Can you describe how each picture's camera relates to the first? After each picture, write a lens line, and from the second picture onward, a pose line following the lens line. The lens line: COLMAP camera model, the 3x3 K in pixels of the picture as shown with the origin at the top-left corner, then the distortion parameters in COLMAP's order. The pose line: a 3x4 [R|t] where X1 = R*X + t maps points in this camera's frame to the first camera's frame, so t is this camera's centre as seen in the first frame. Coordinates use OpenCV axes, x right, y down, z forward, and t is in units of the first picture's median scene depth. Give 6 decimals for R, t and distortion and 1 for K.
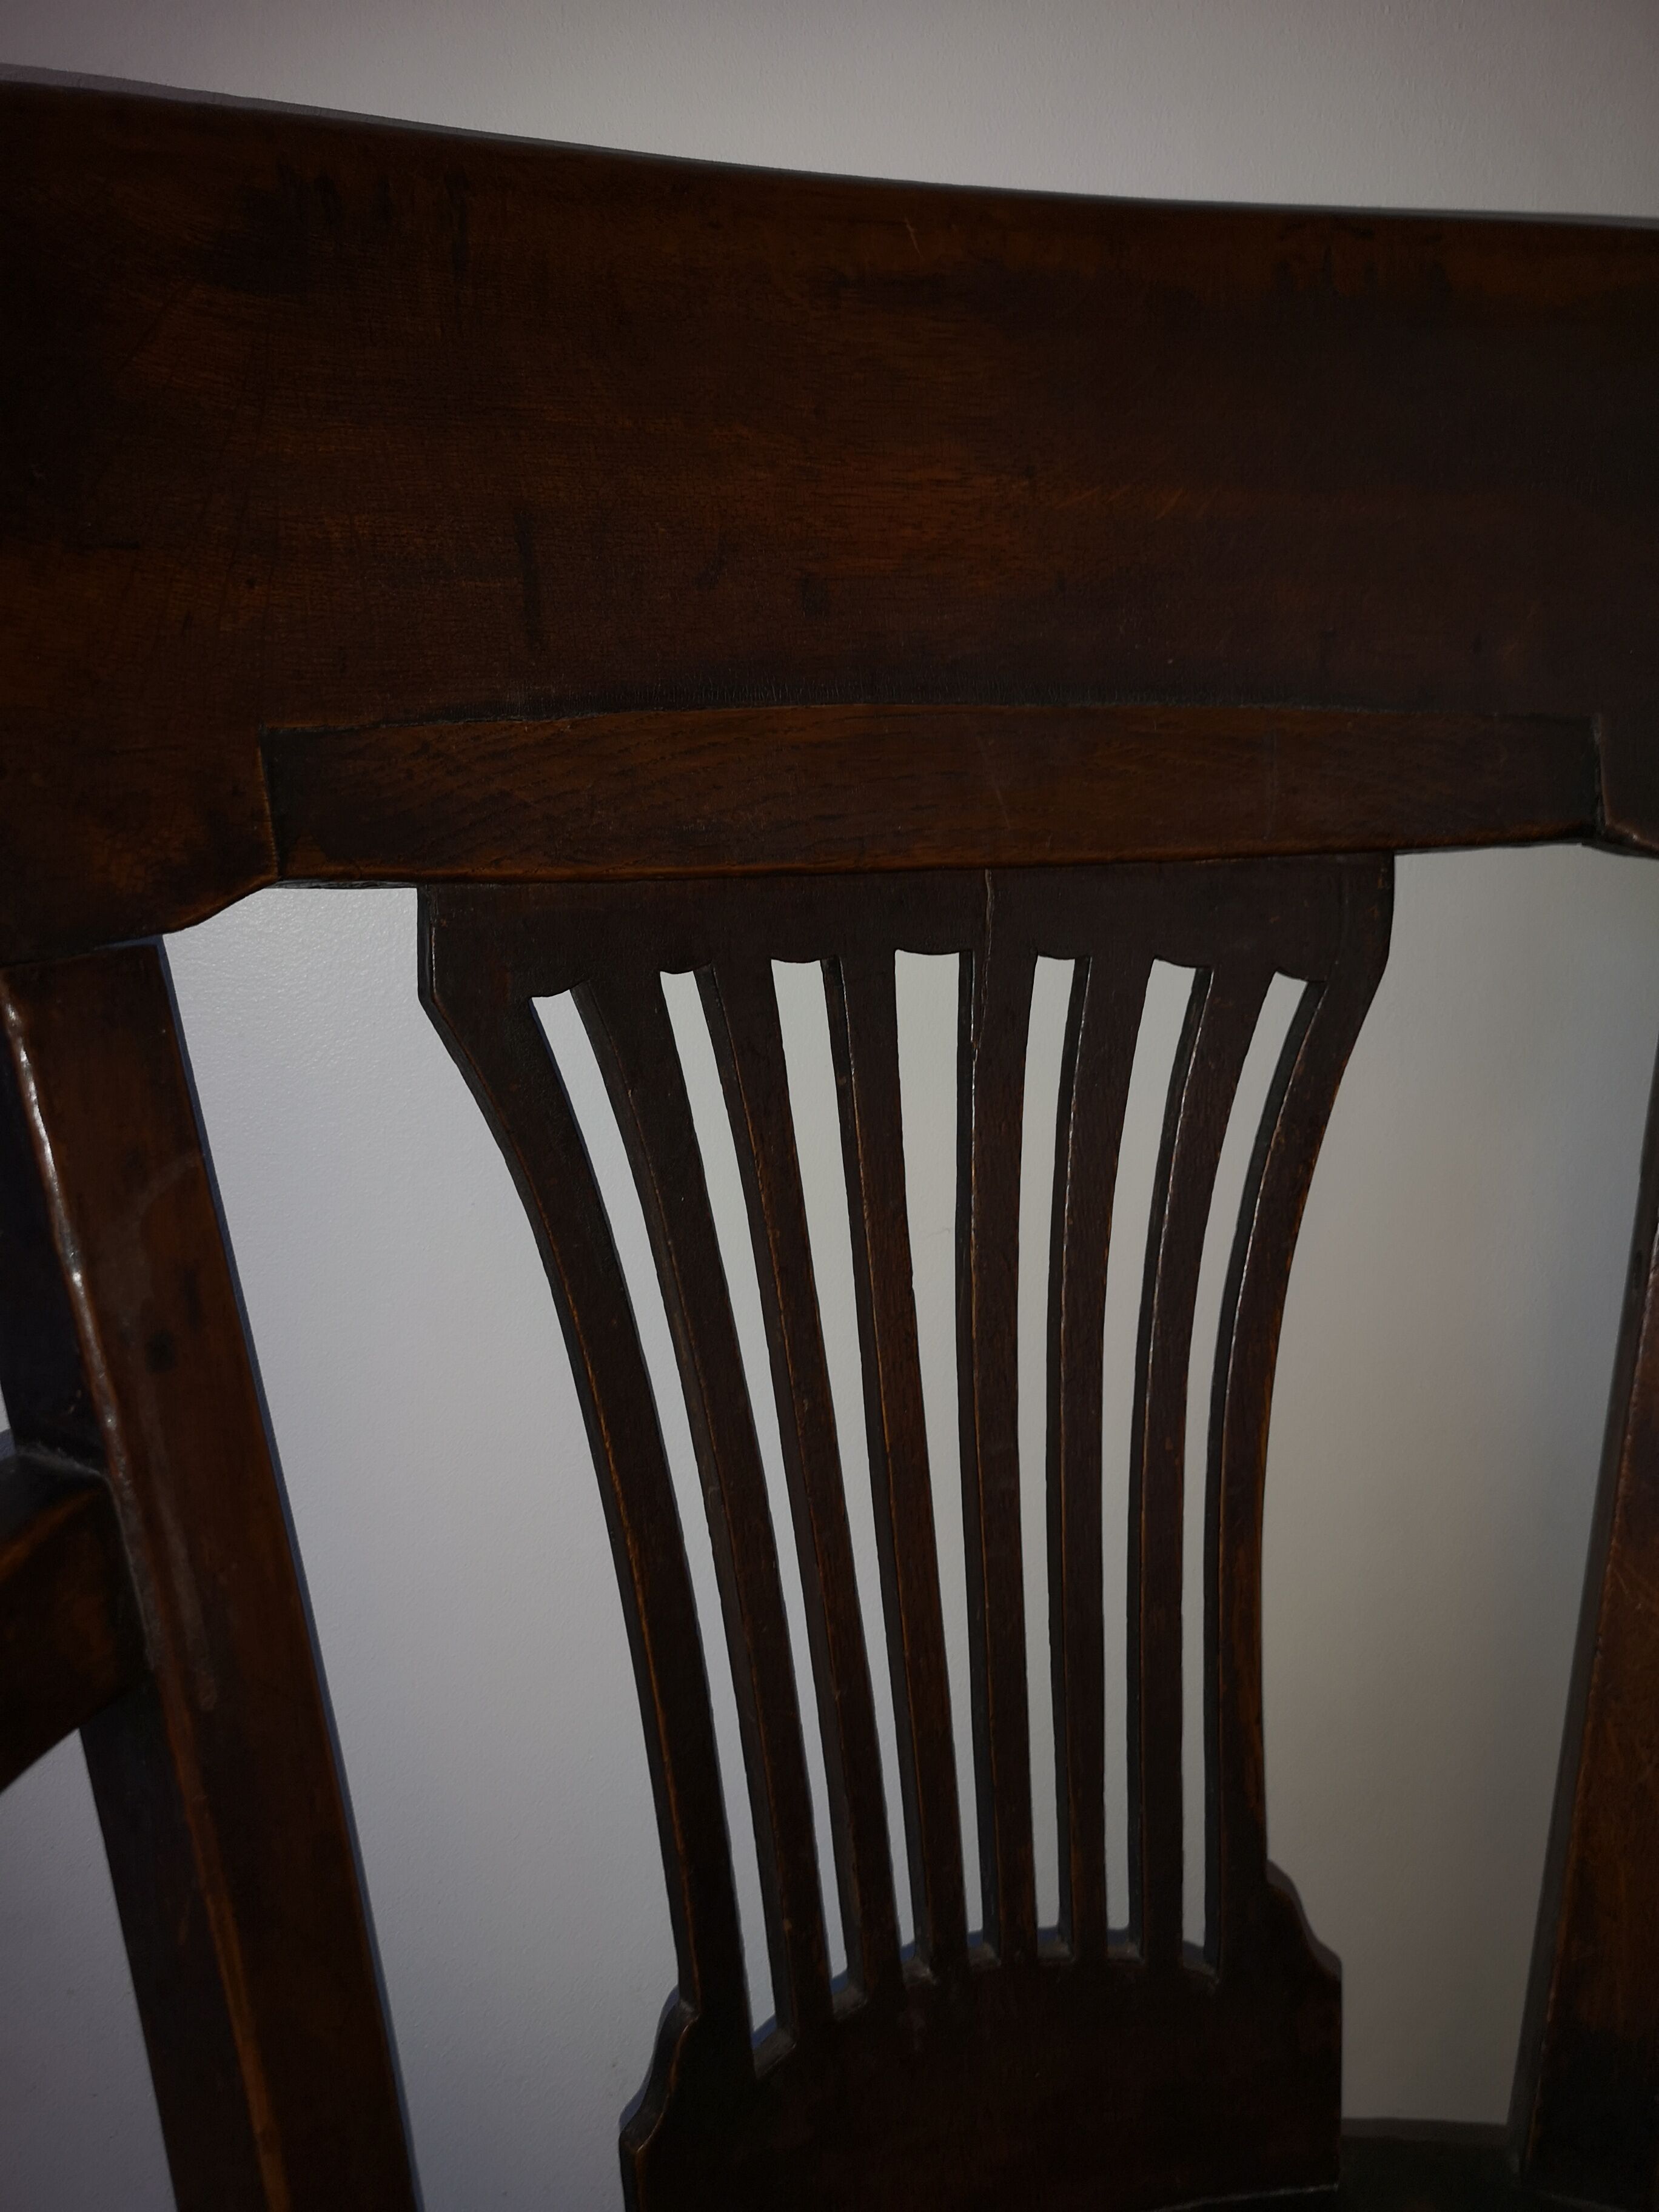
lens RADIAL K [[1728.5, 0, 829.5], [0, 1728.5, 1106.0], [0, 0, 1]] dist [0.005017, -0.001739]
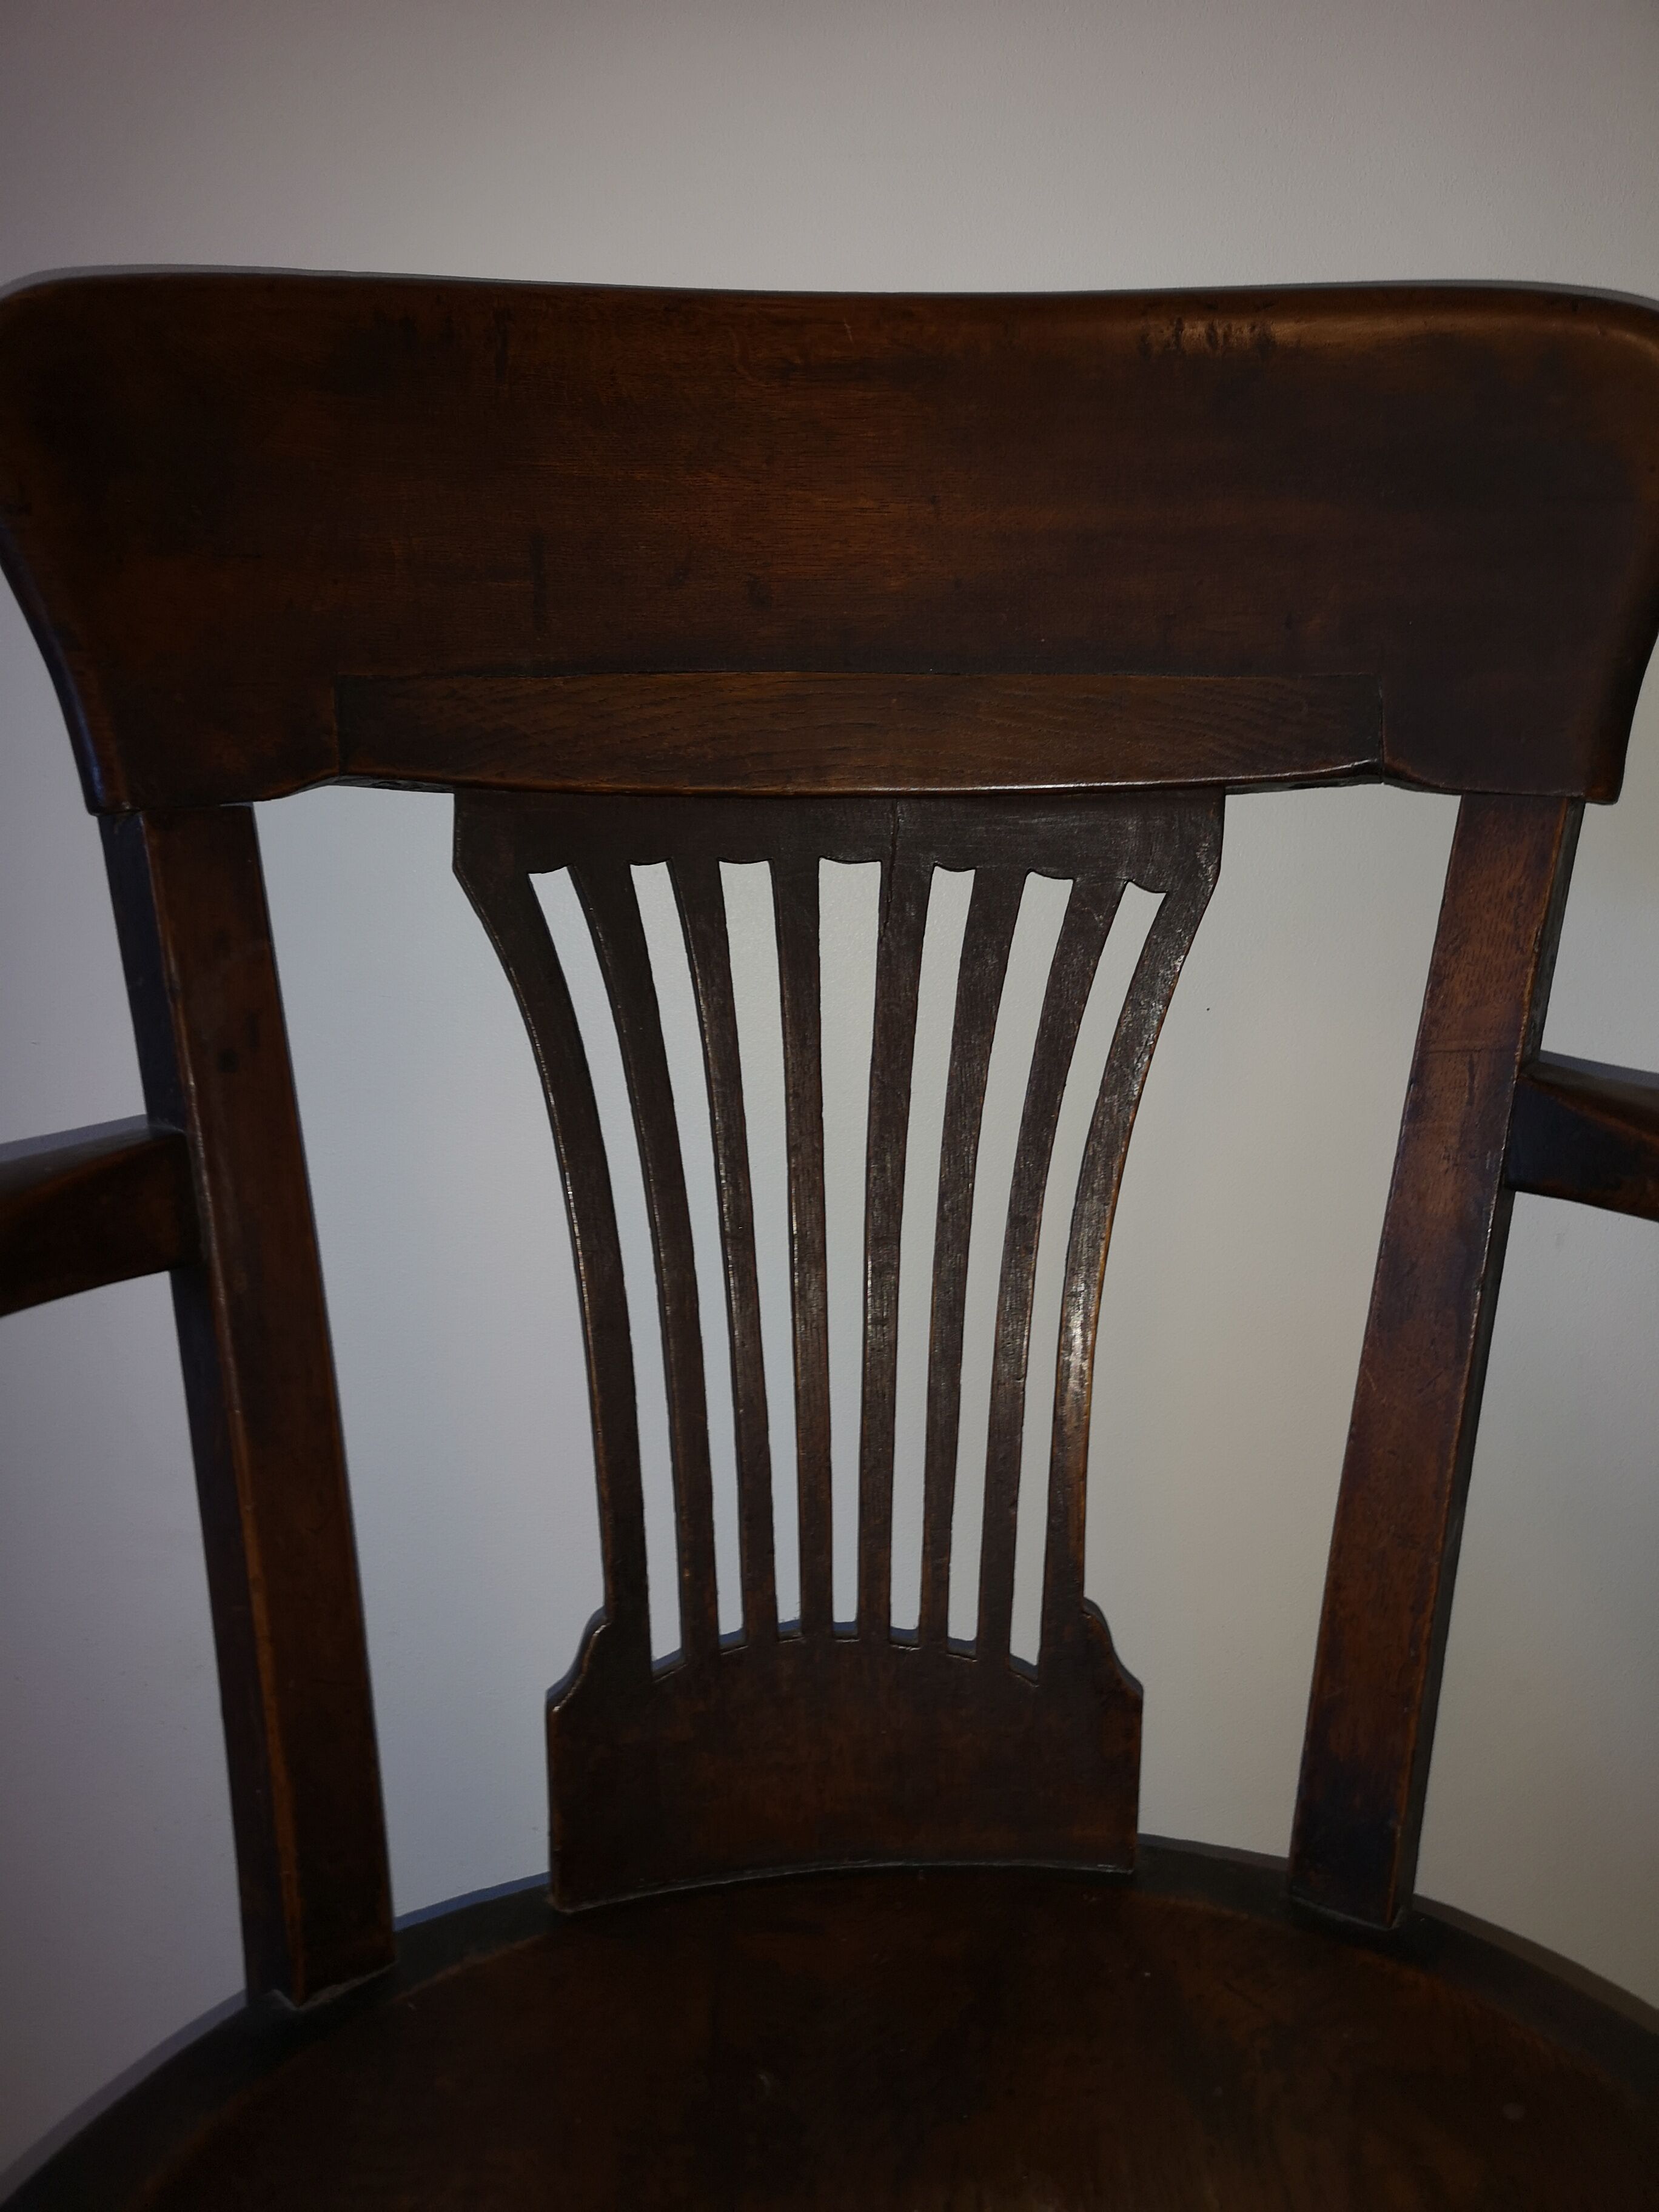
lens RADIAL K [[1754.7, 0, 840.8], [0, 1754.7, 1104.6], [0, 0, 1]] dist [0.024154, -0.003878]
pose [[0.970405, 0.043950, -0.237450, 0.413792], [-0.056496, 0.997329, -0.046287, 0.174372], [0.234781, 0.058332, 0.970296, -0.321745]]
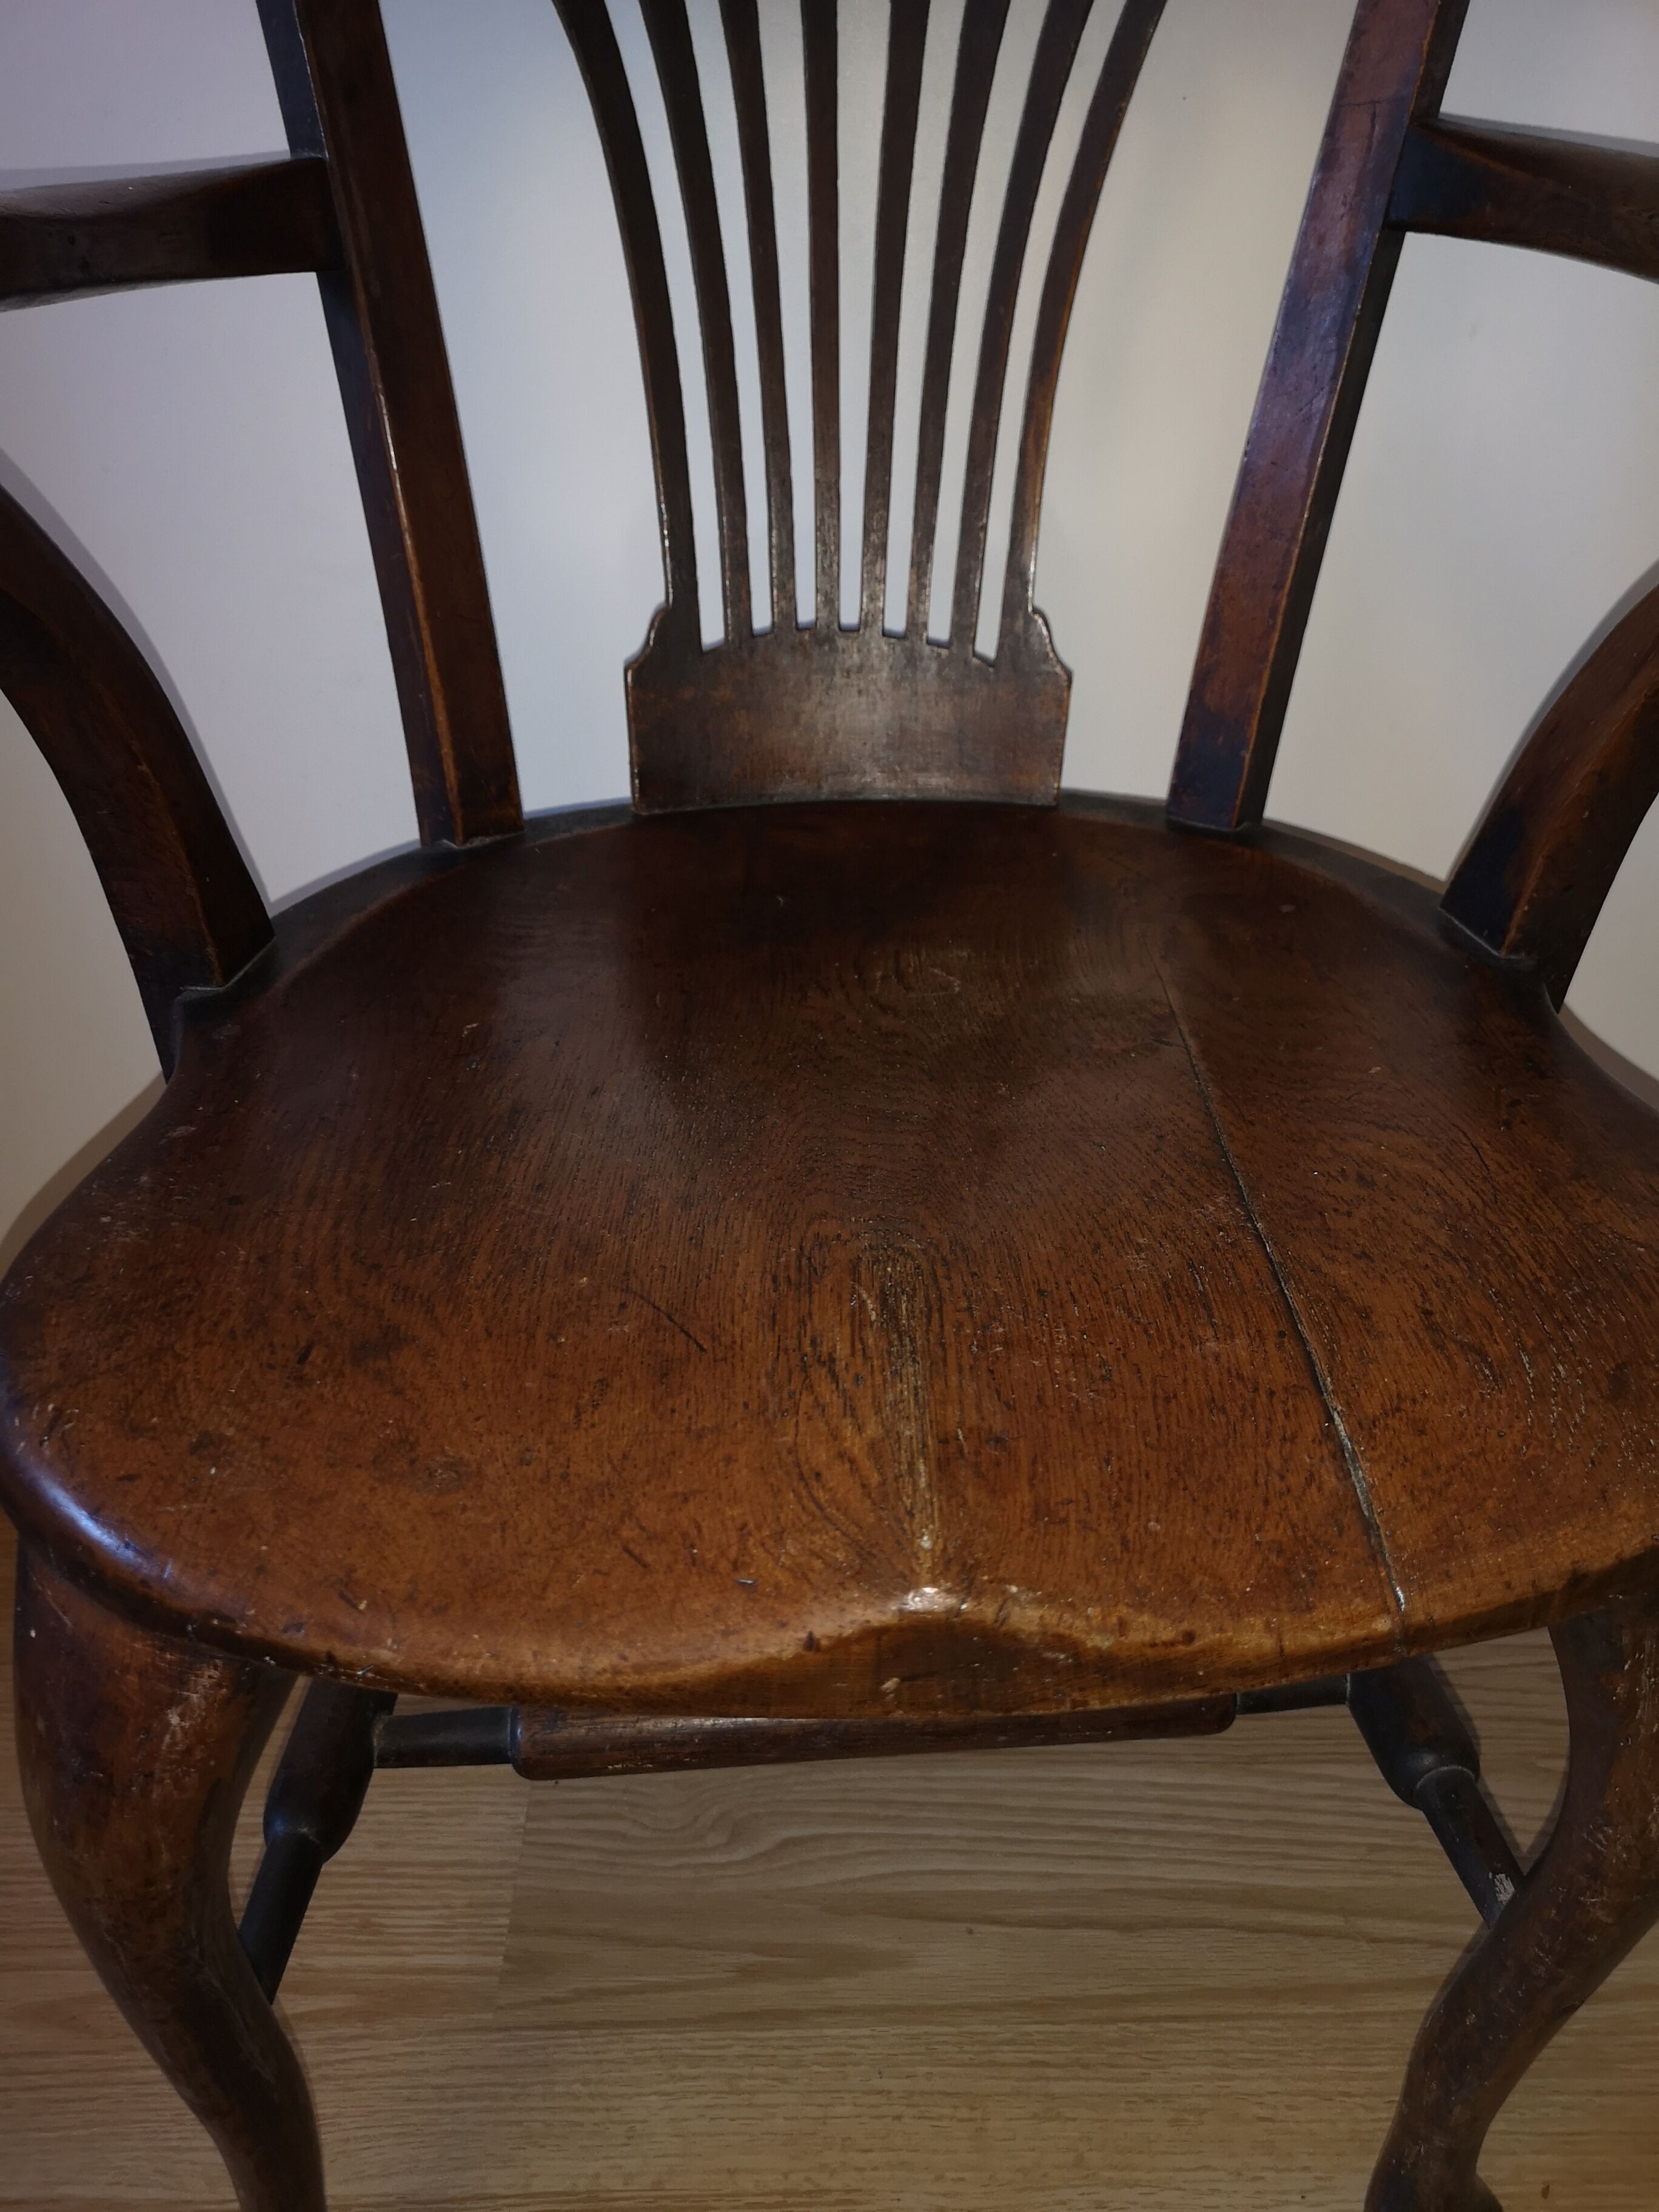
lens RADIAL K [[1754.7, 0, 840.8], [0, 1754.7, 1104.6], [0, 0, 1]] dist [0.024154, -0.003878]
pose [[0.957352, 0.155960, -0.243214, 0.624034], [-0.072669, 0.944711, 0.319751, 0.421248], [0.279635, -0.288440, 0.915755, -0.774933]]
